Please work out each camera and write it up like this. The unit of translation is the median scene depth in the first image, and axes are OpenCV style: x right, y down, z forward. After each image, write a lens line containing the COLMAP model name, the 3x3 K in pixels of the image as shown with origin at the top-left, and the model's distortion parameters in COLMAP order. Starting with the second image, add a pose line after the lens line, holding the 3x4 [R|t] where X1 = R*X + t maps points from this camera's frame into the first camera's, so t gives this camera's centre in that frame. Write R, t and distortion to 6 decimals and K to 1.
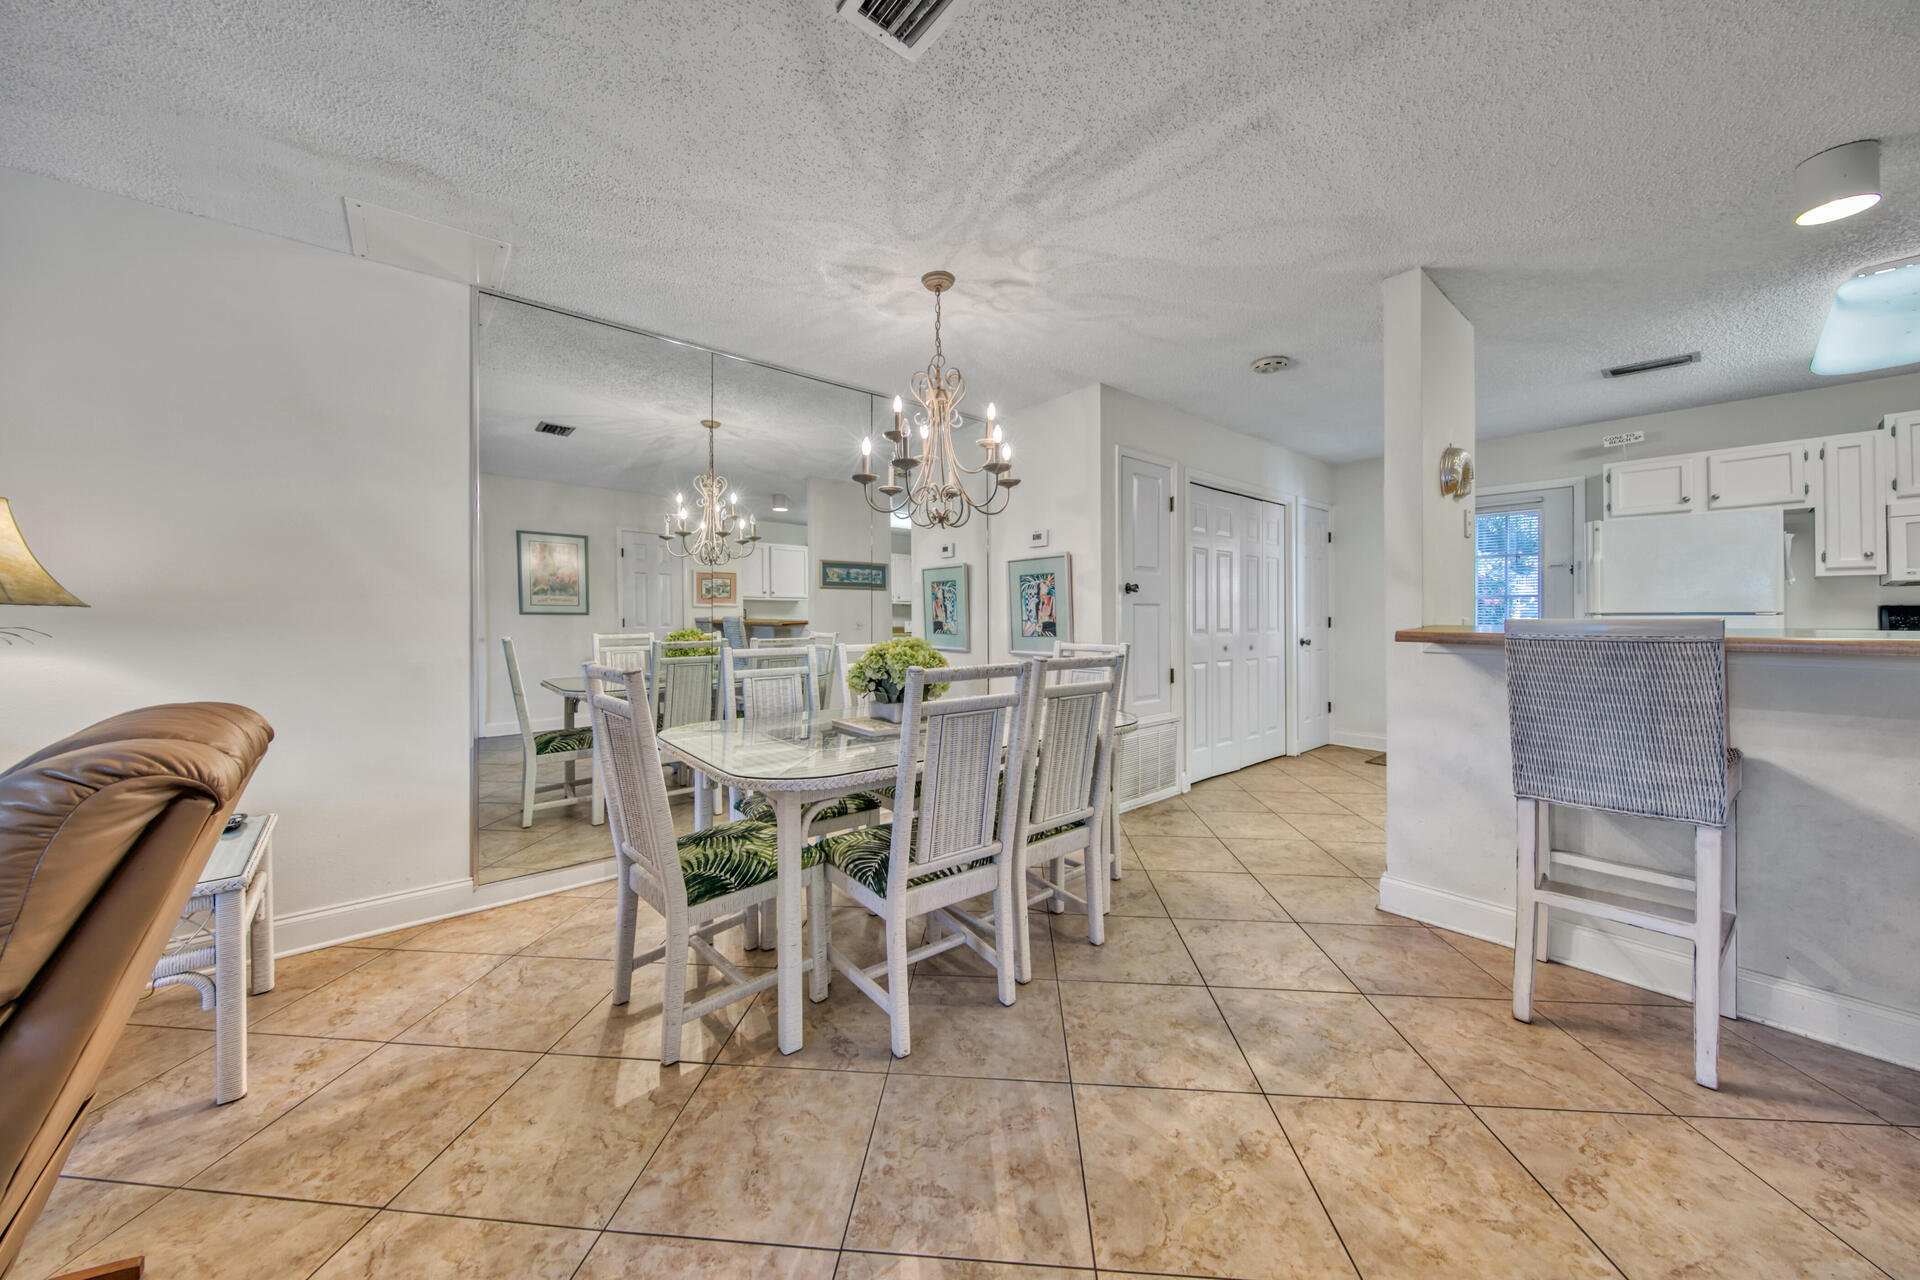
lens RADIAL K [[654.0, 0, 947.5], [0, 654.0, 614.8], [0, 0, 1]] dist [0.001522, -0.003096]
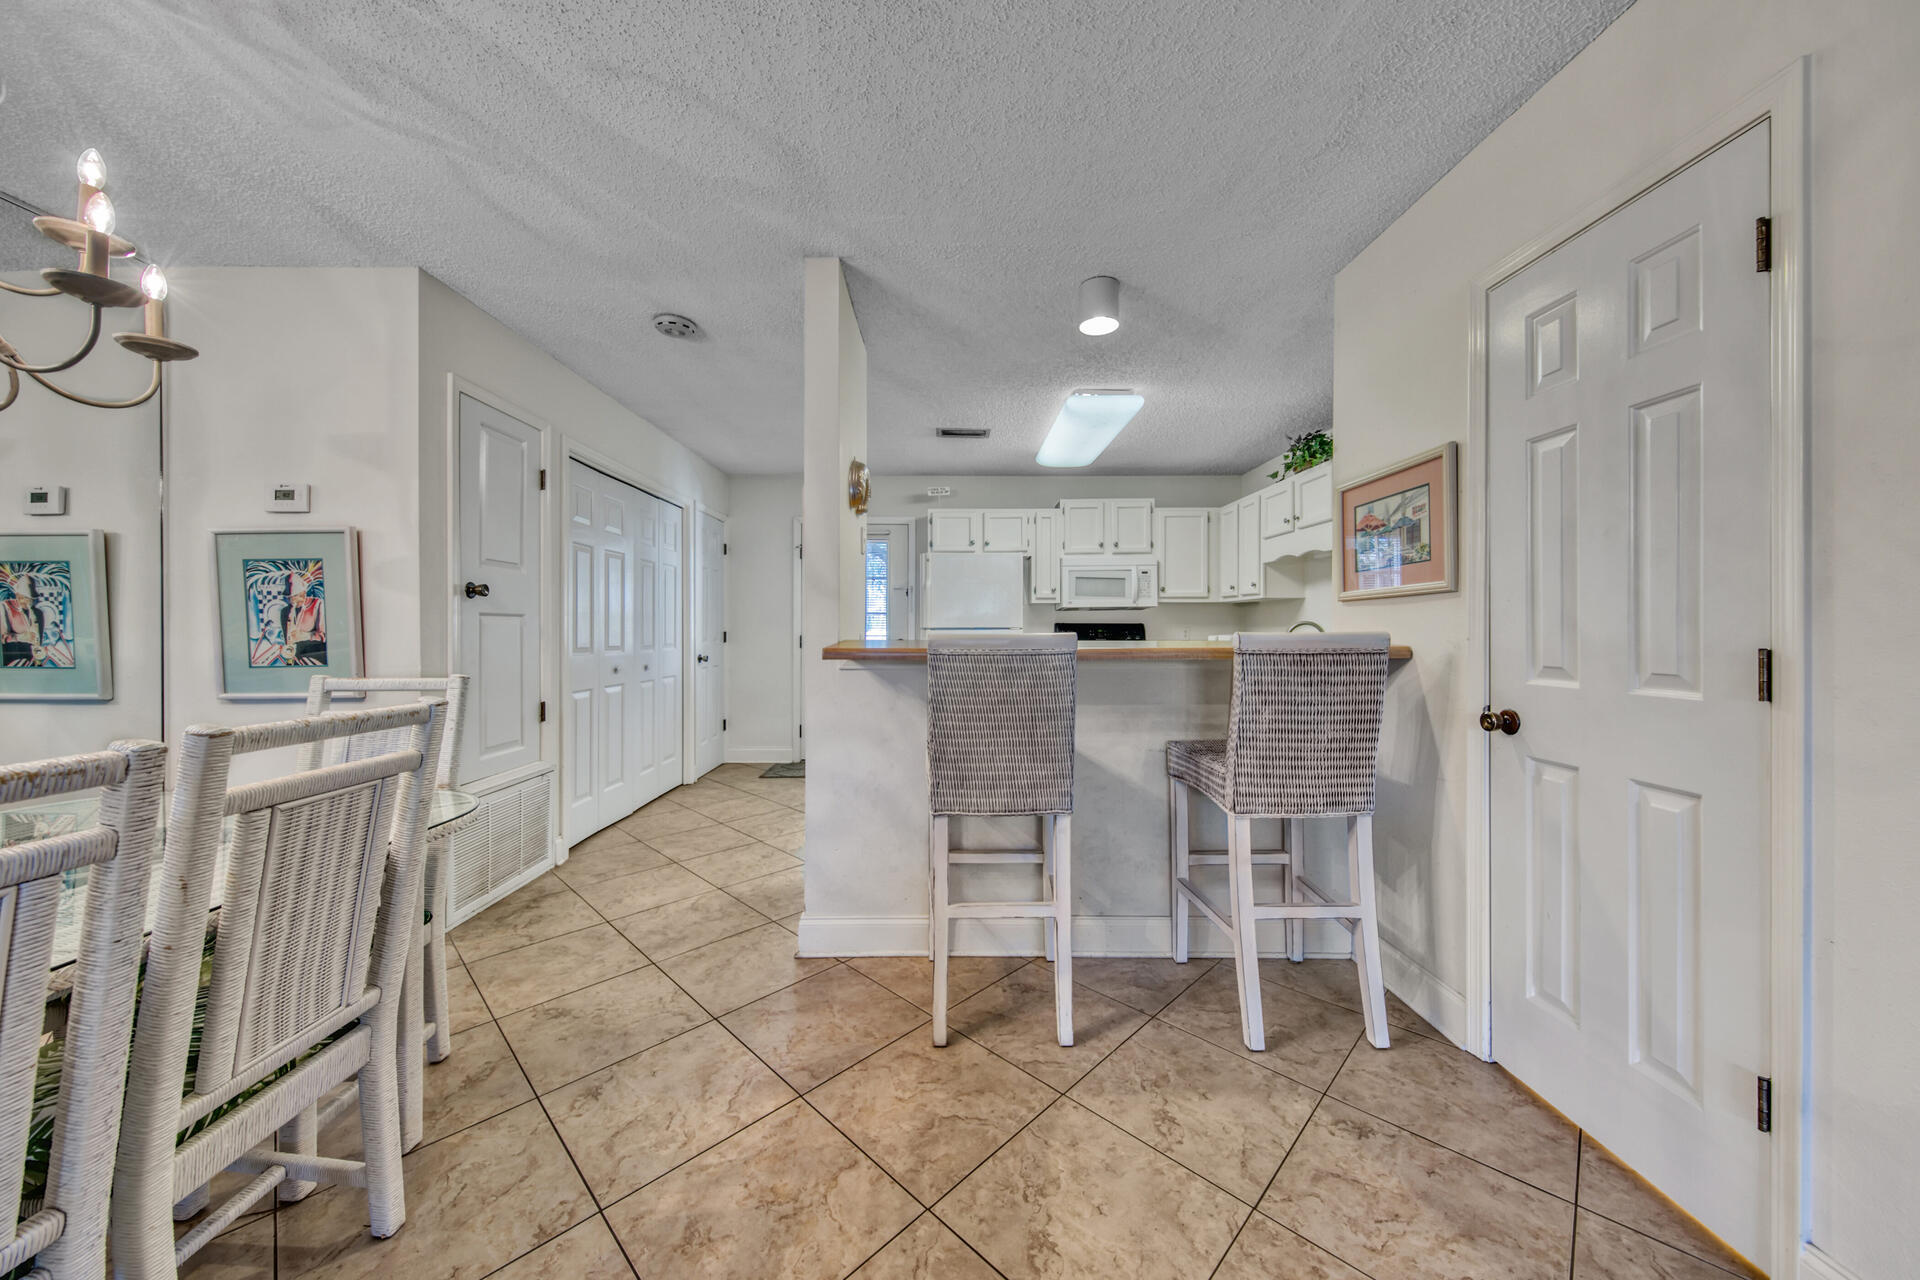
lens RADIAL K [[663.2, 0, 953.0], [0, 663.2, 626.5], [0, 0, 1]] dist [0.009221, -0.006546]
pose [[0.634832, 0.003336, 0.772643, 0.079195], [-0.000285, 0.999992, -0.004083, -0.000474], [-0.772650, 0.002372, 0.634827, 0.228063]]
